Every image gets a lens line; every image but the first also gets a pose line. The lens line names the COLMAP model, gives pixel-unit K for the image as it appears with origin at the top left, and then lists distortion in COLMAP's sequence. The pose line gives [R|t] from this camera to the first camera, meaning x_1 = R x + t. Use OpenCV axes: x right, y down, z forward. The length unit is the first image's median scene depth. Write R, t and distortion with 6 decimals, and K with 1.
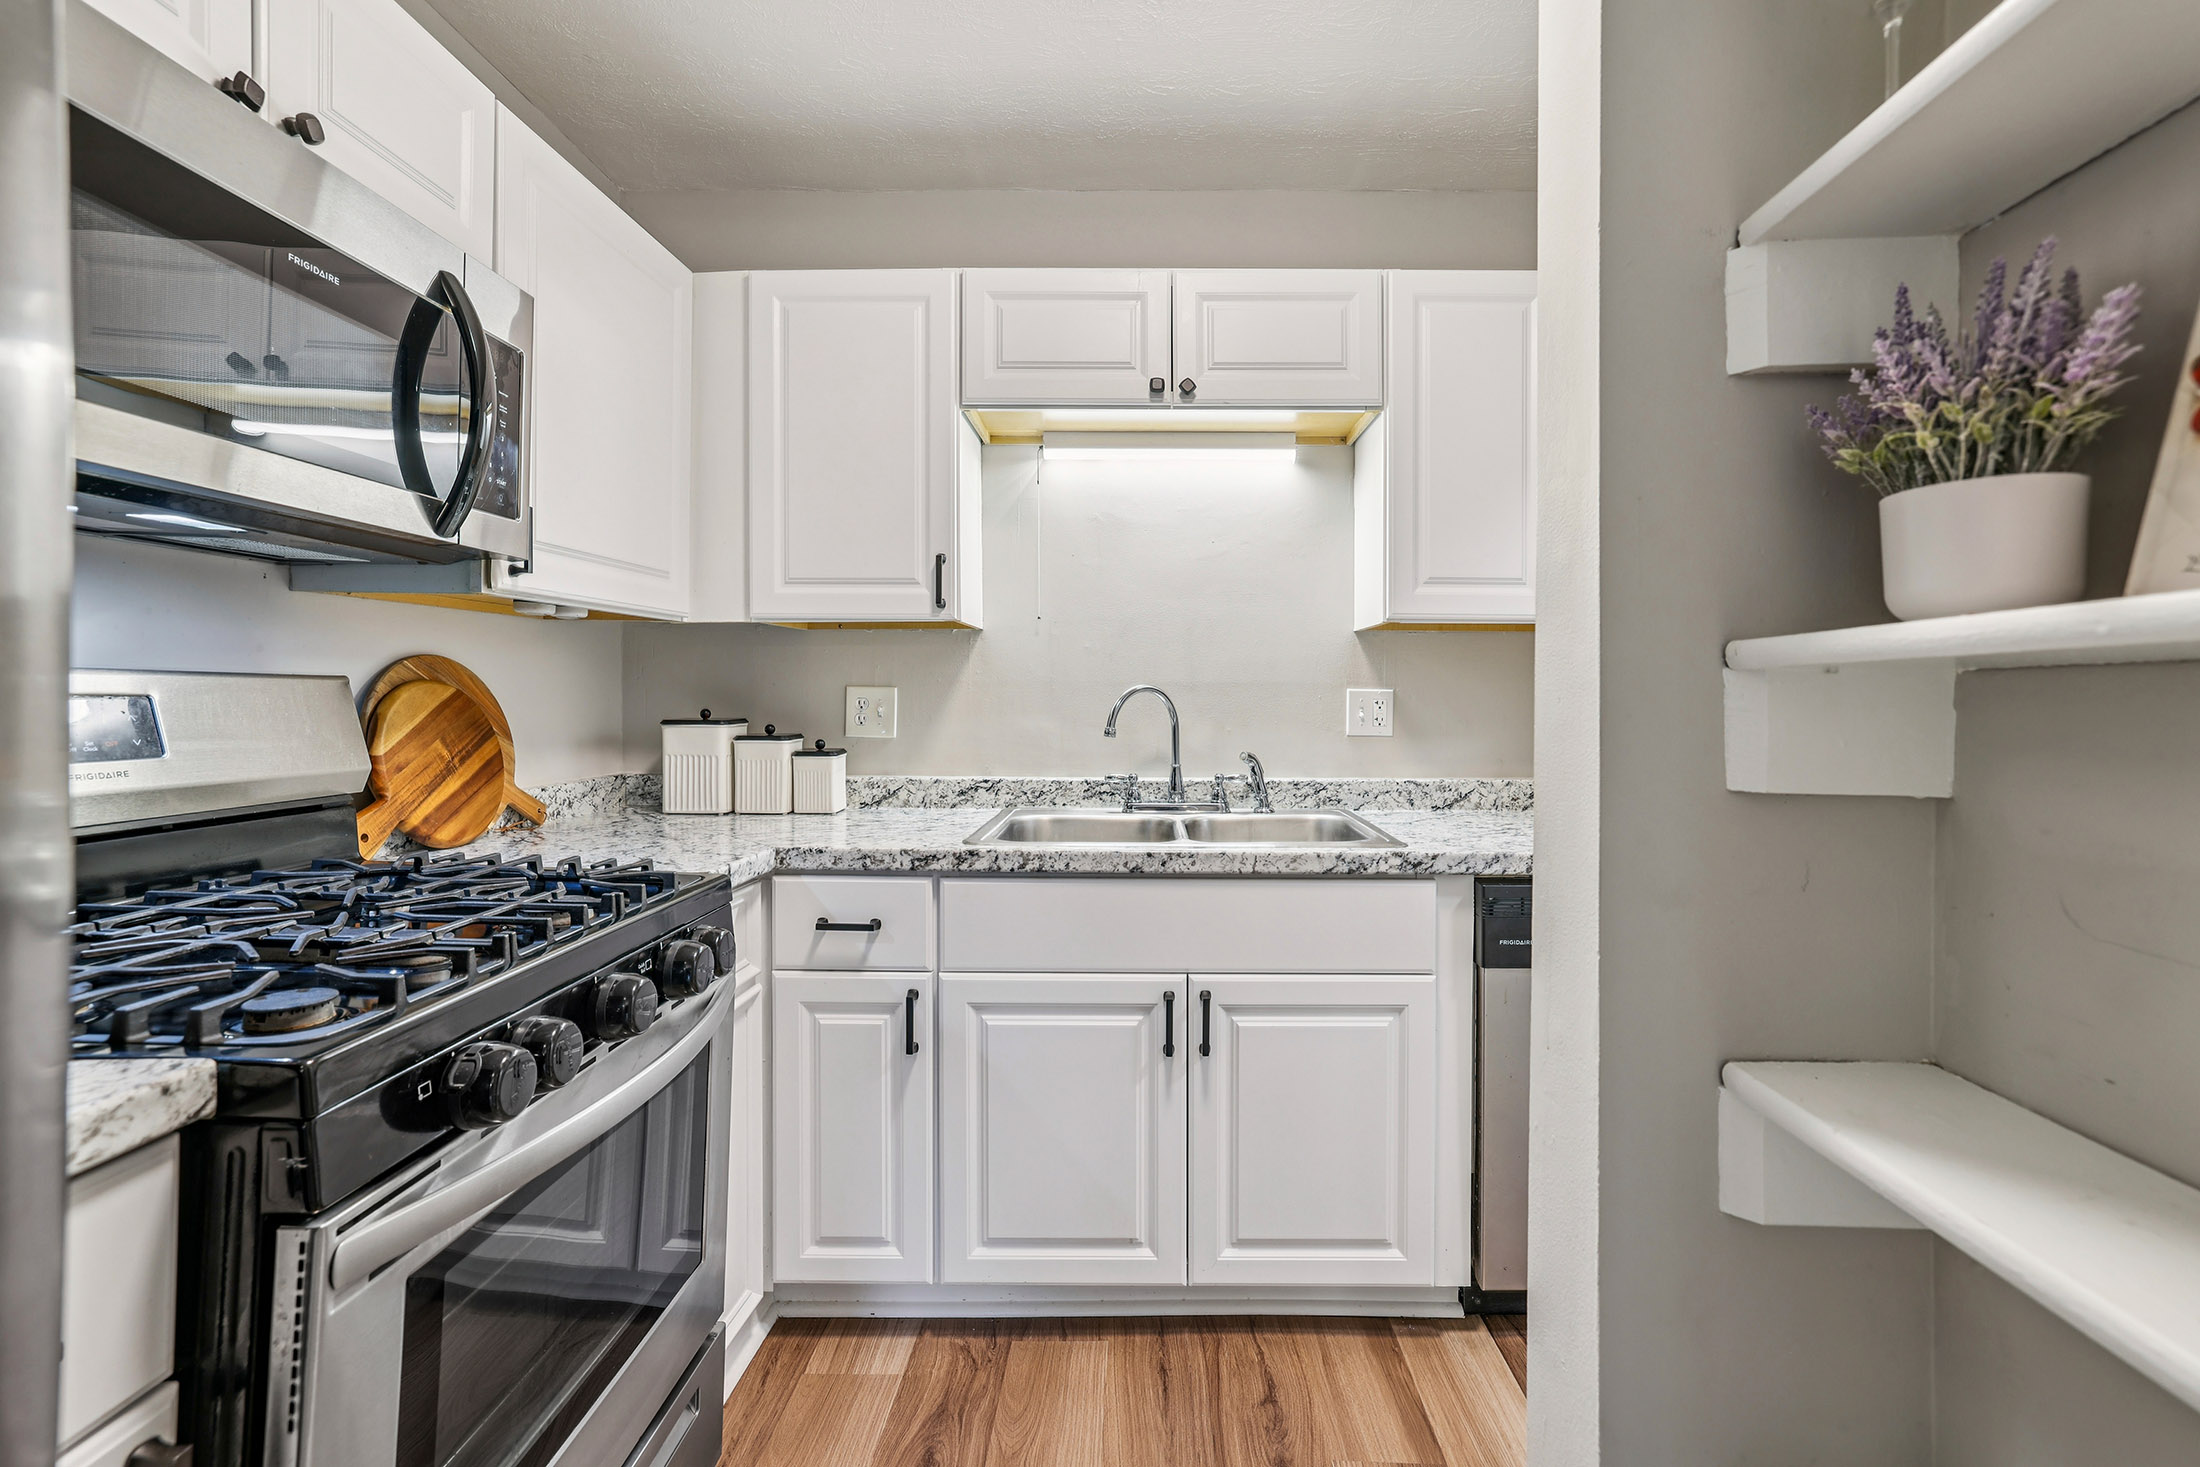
lens RADIAL K [[942.5, 0, 1131.5], [0, 942.5, 704.6], [0, 0, 1]] dist [-0.001964, -0.008646]
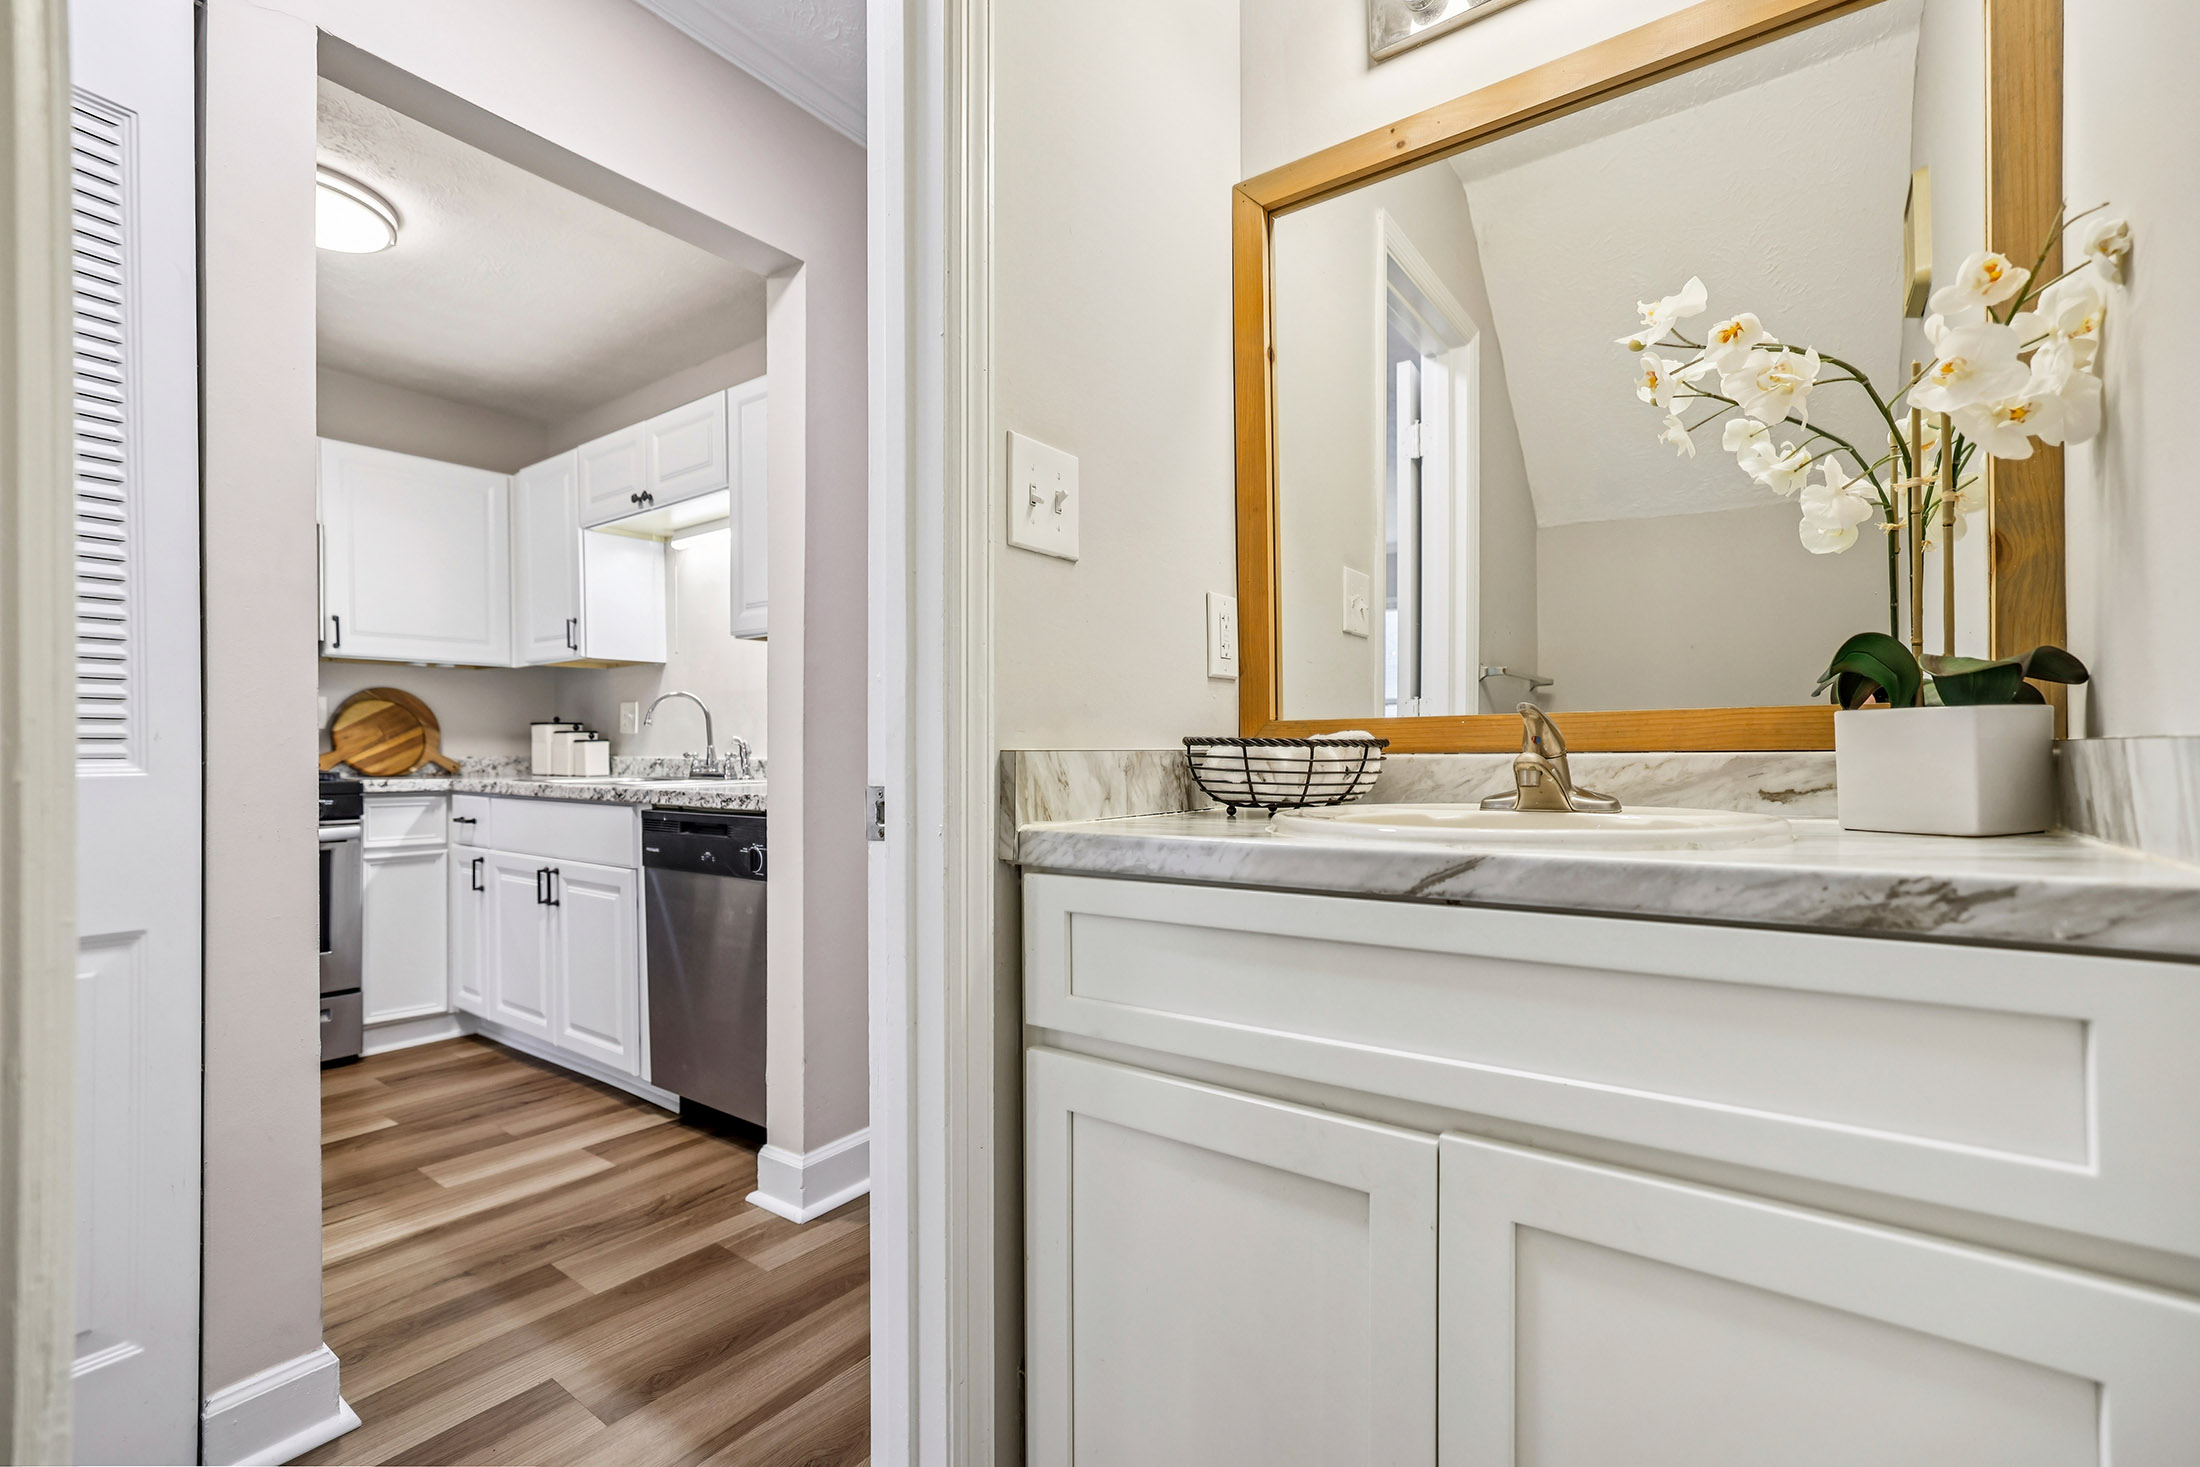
lens RADIAL K [[959.3, 0, 1099.4], [0, 959.3, 756.6], [0, 0, 1]] dist [-0.022911, 0.000094]
pose [[0.812254, -0.001634, -0.583301, 1.684788], [-0.002738, 0.999974, -0.006614, 0.104909], [0.583297, 0.006969, 0.812229, 0.177501]]
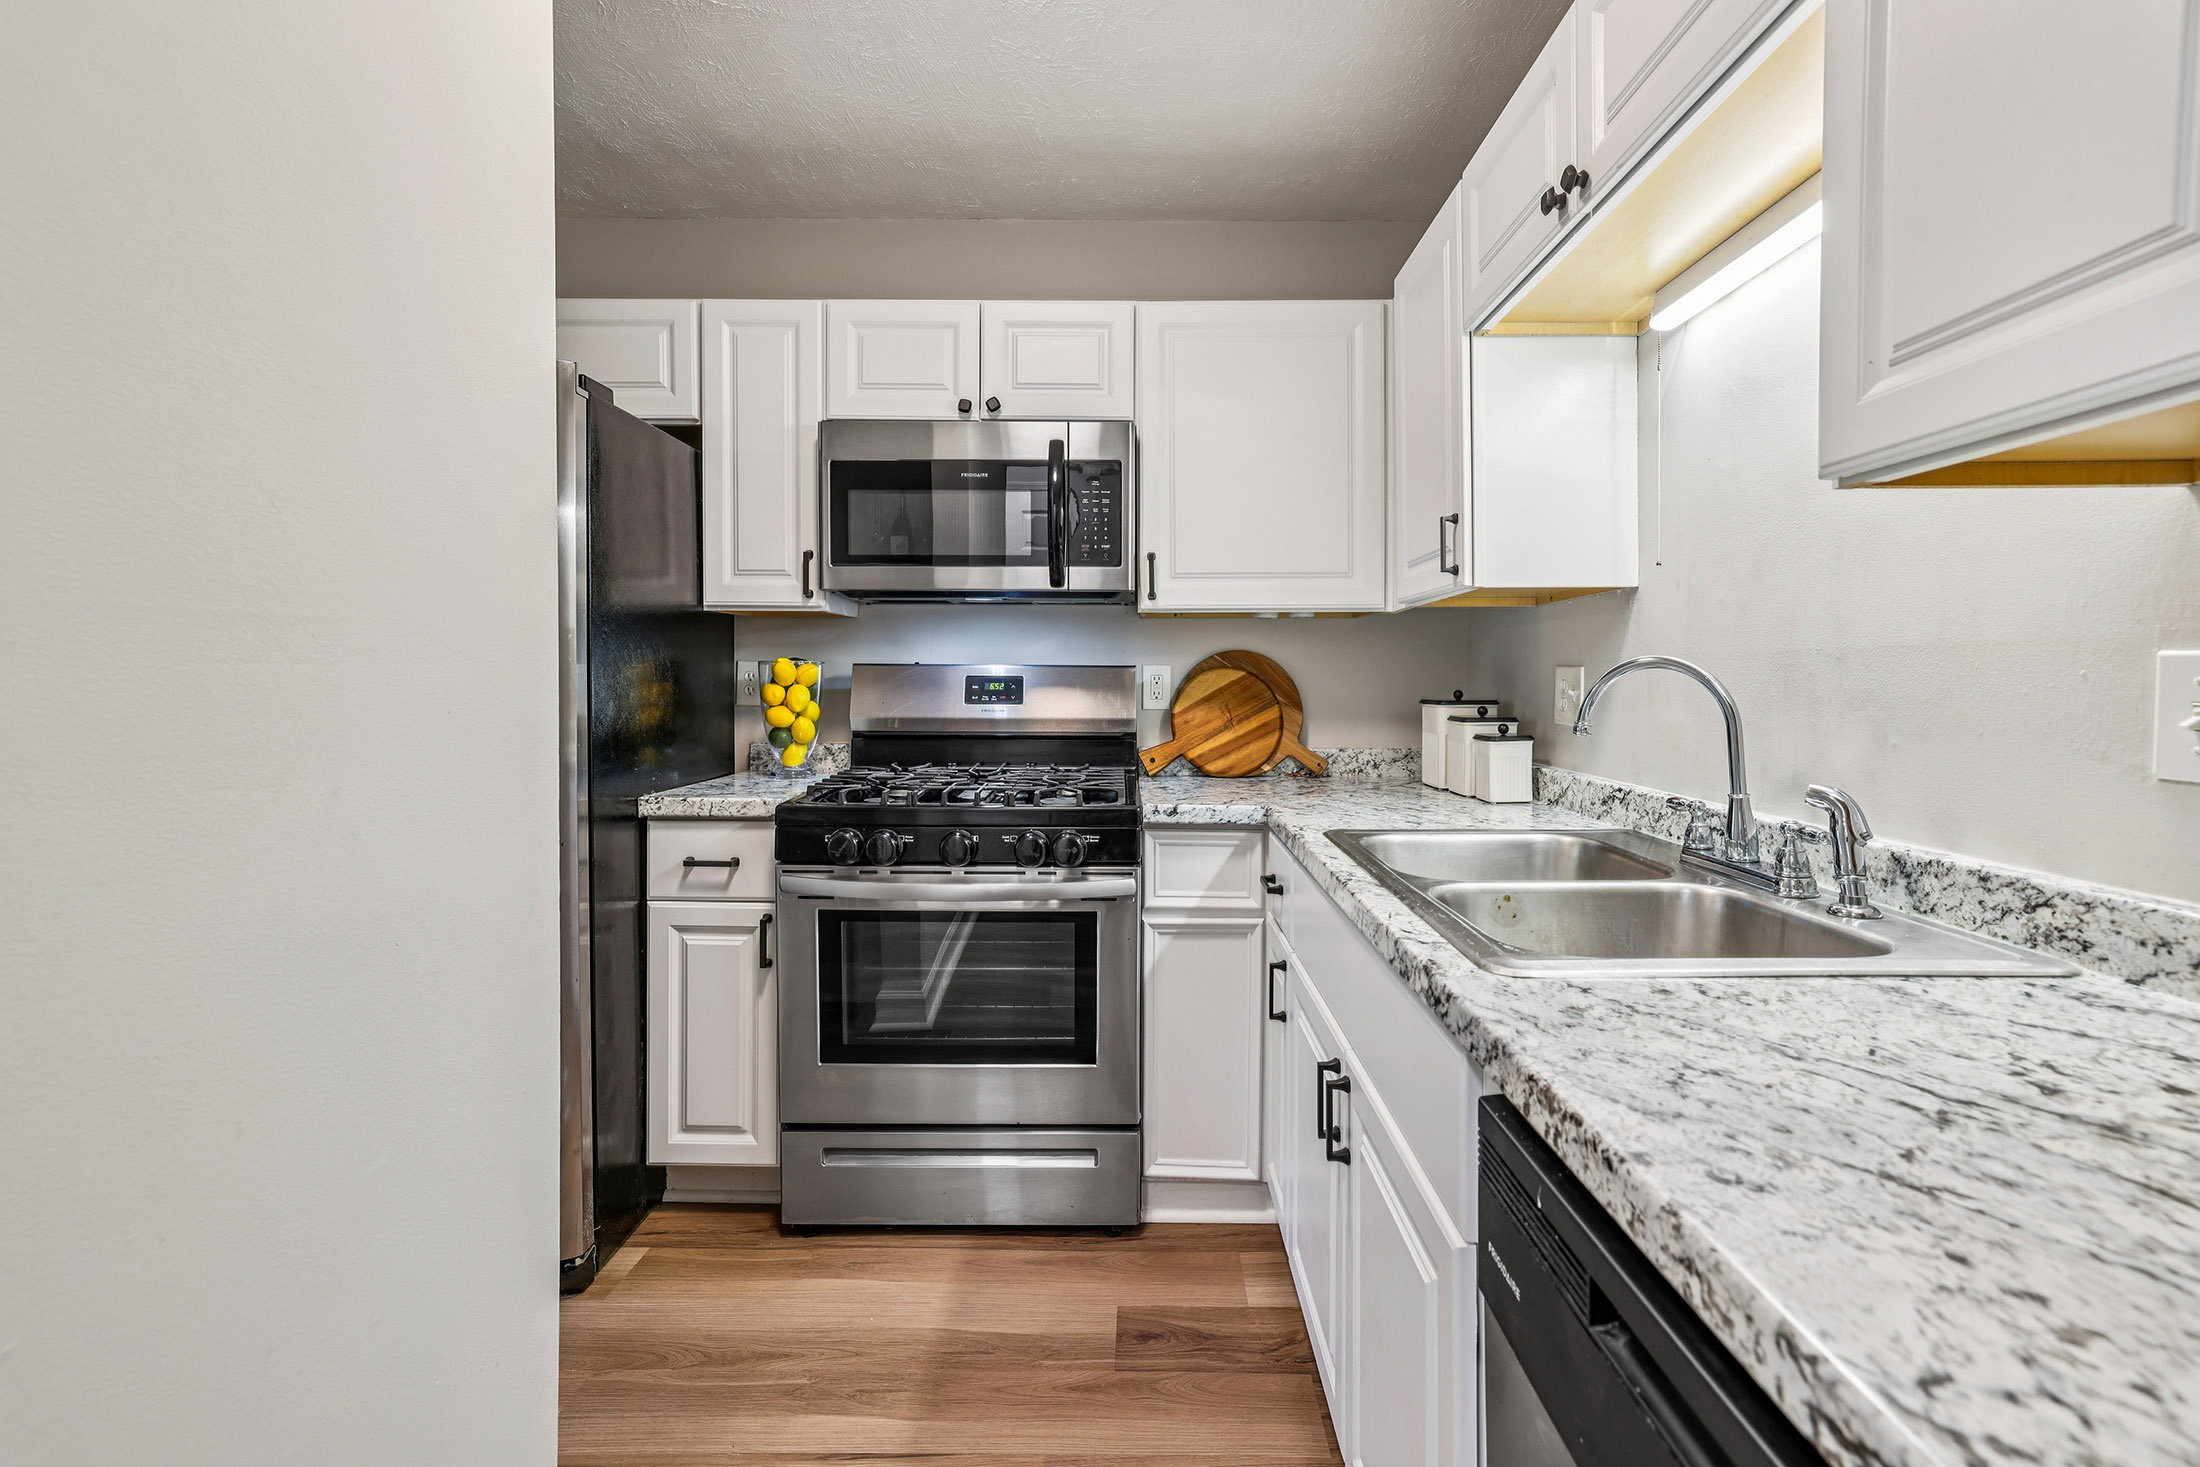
lens RADIAL K [[971.6, 0, 1143.5], [0, 971.6, 696.9], [0, 0, 1]] dist [-0.000551, 0.000230]
pose [[0.011986, 0.014486, -0.999823, 0.757582], [-0.014532, 0.999792, 0.014311, 0.001785], [0.999823, 0.014358, 0.012194, 0.759038]]
